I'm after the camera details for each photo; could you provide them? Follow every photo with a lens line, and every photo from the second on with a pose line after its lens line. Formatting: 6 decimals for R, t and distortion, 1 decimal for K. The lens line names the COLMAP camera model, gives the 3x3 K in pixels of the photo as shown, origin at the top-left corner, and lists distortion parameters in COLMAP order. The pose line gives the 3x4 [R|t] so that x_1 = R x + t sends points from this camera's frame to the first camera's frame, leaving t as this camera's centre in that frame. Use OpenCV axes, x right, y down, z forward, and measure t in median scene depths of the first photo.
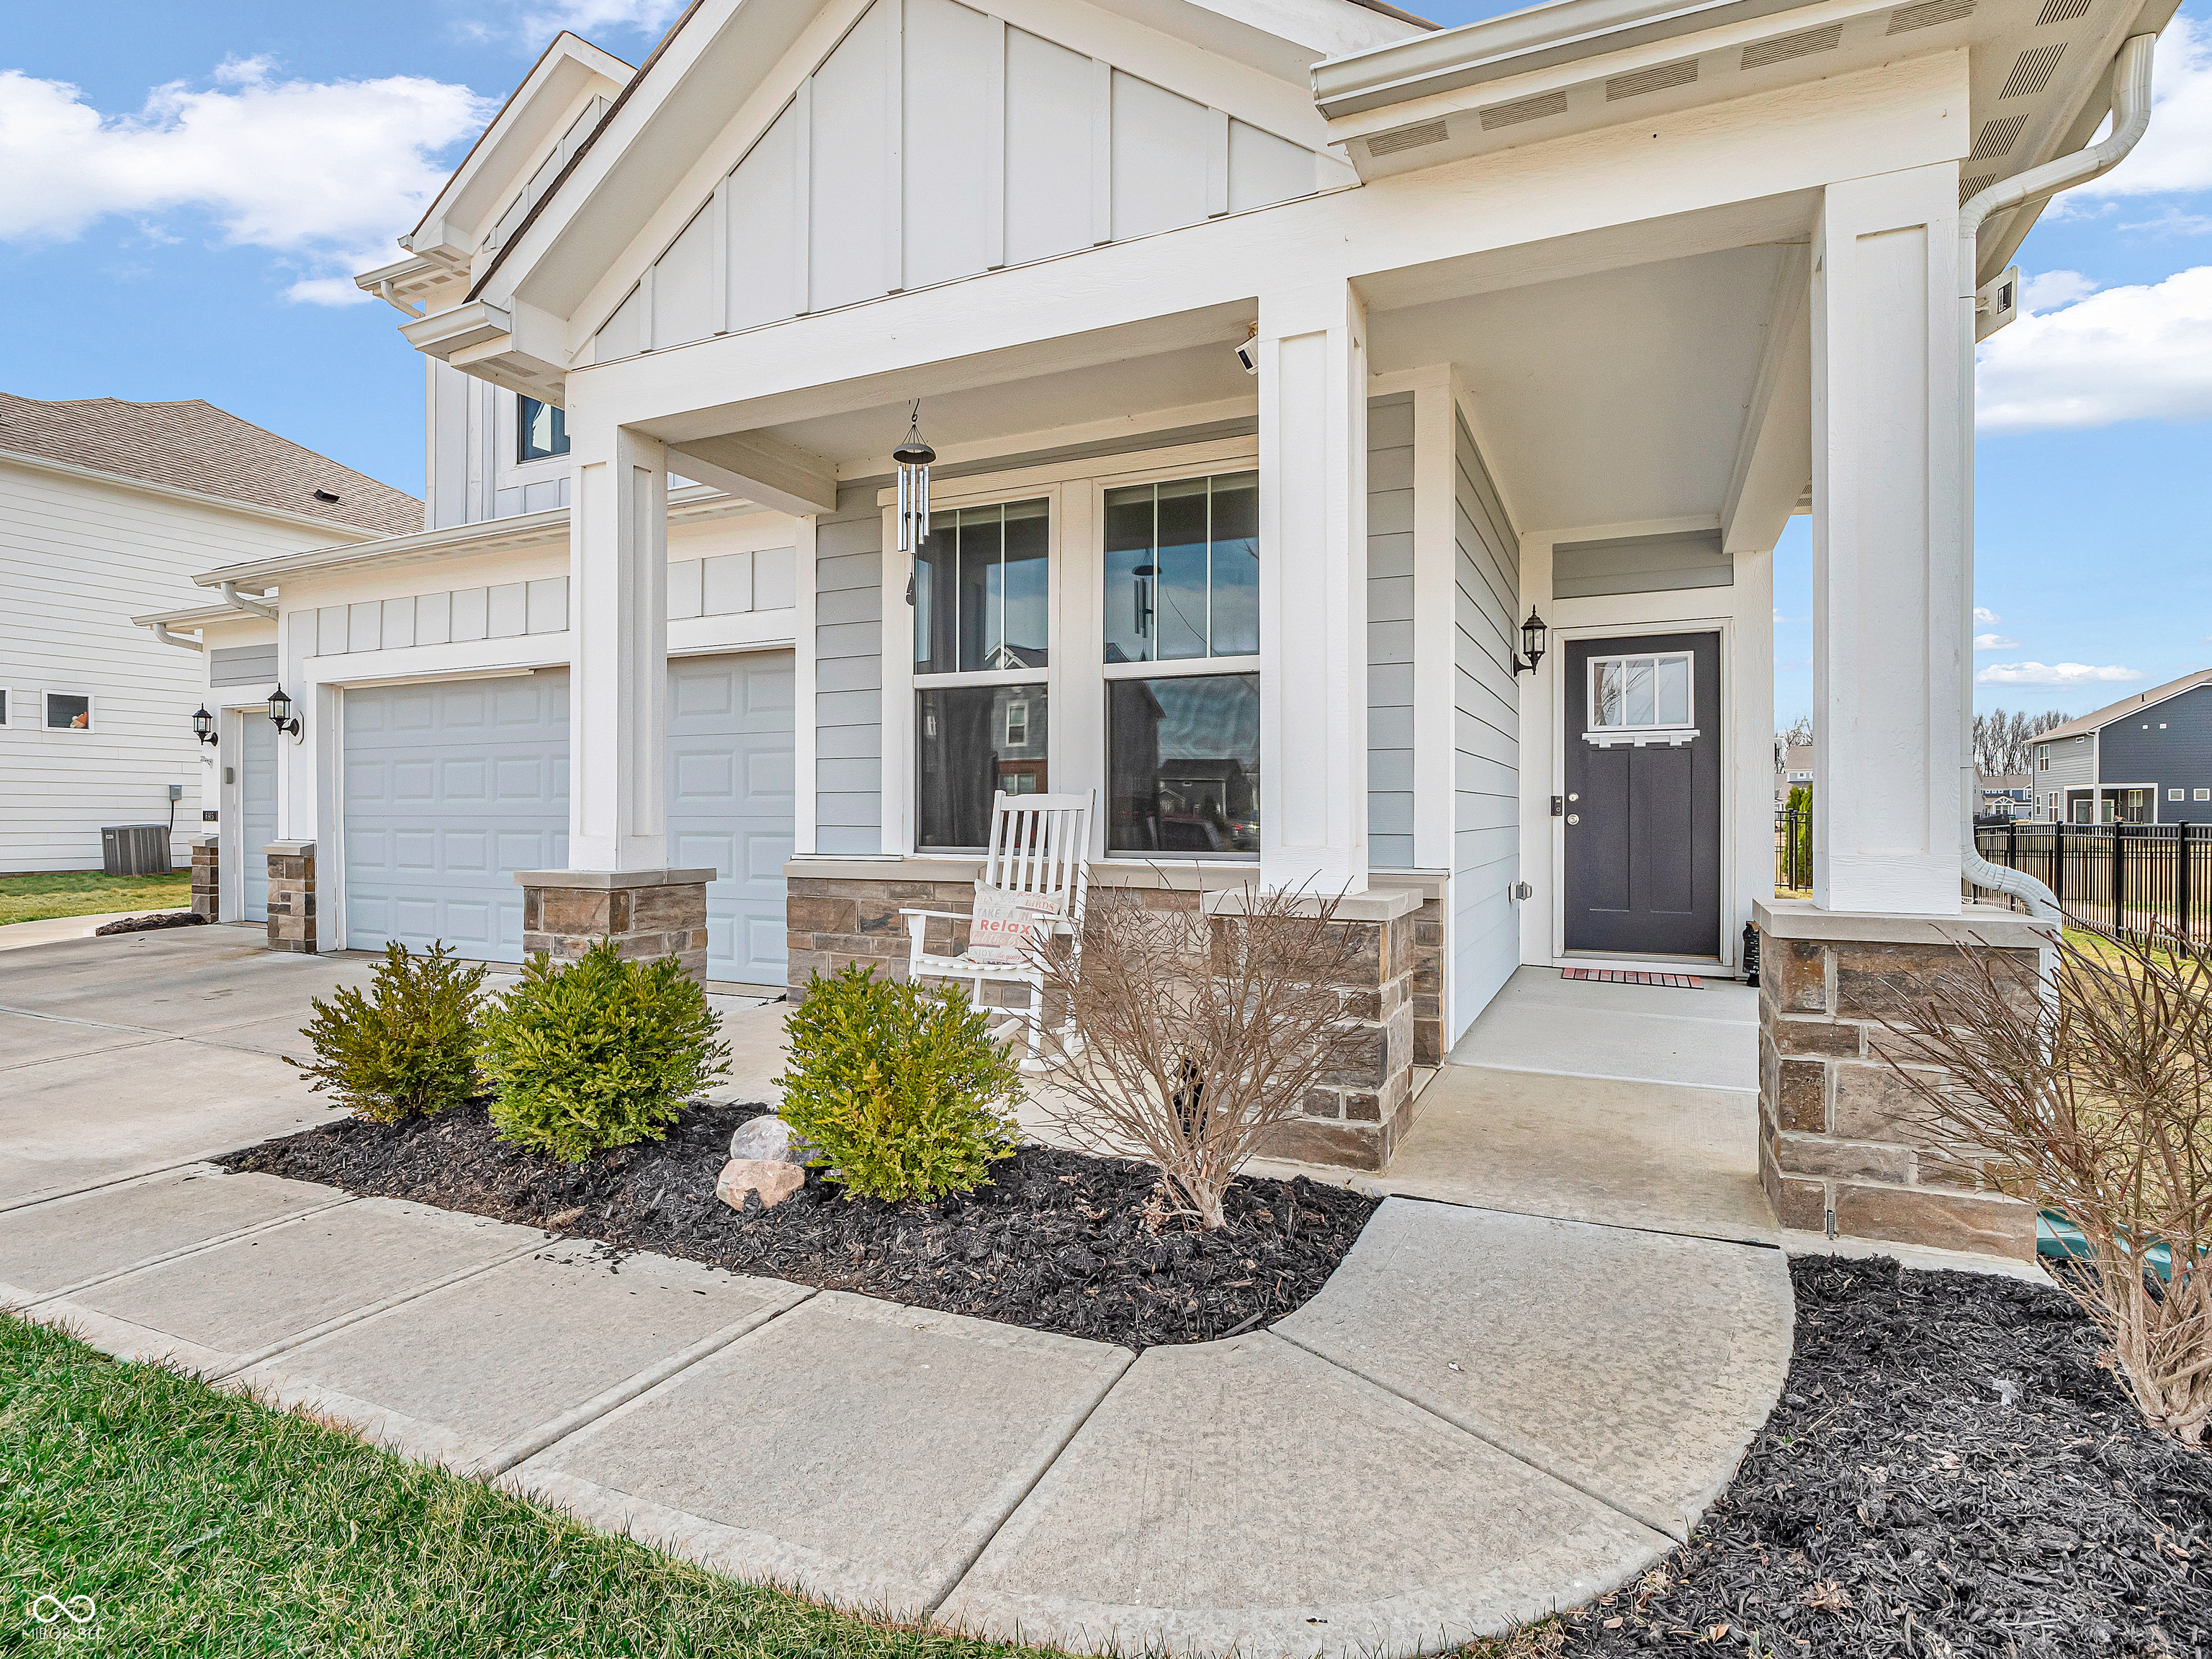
lens RADIAL K [[1106.8, 0, 1111.3], [0, 1106.8, 816.1], [0, 0, 1]] dist [0.000435, -0.000235]
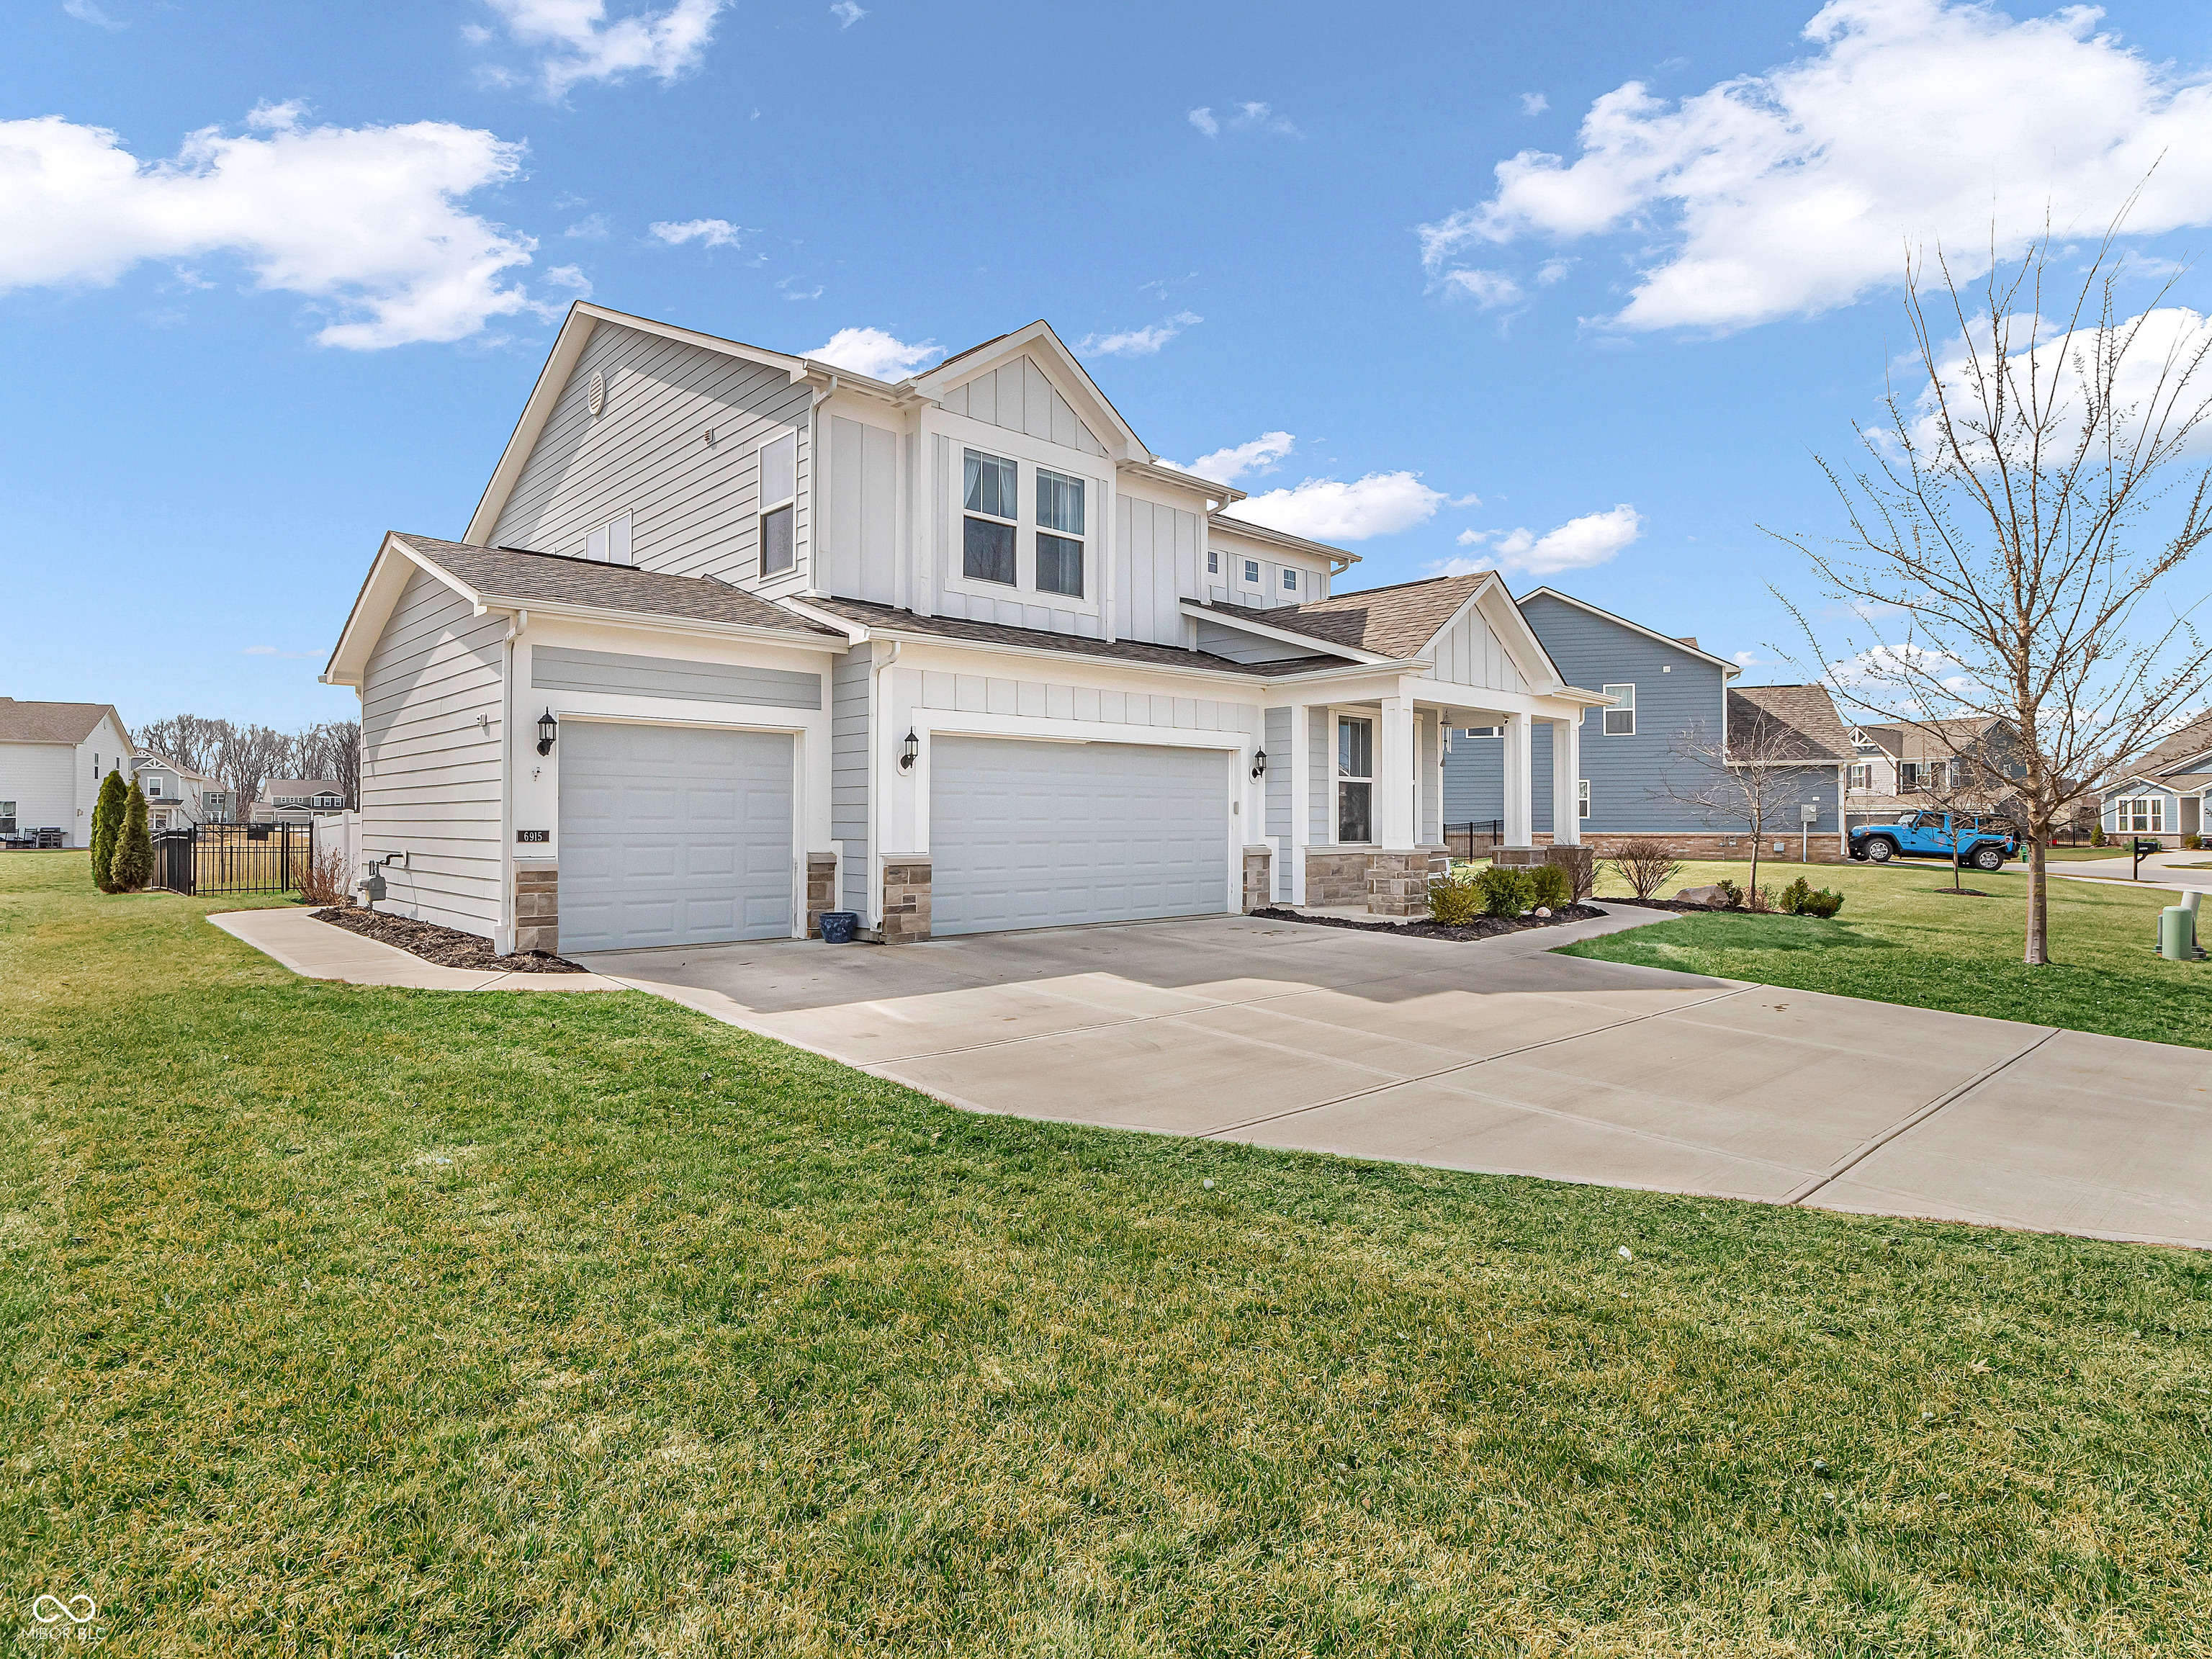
lens RADIAL K [[1169.4, 0, 1106.0], [0, 1169.4, 829.5], [0, 0, 1]] dist [0.024768, 0.000067]
pose [[0.367623, -0.005029, 0.929961, -3.017629], [0.004549, 0.999983, 0.003610, -0.013812], [-0.929964, 0.002904, 0.367639, 0.498458]]
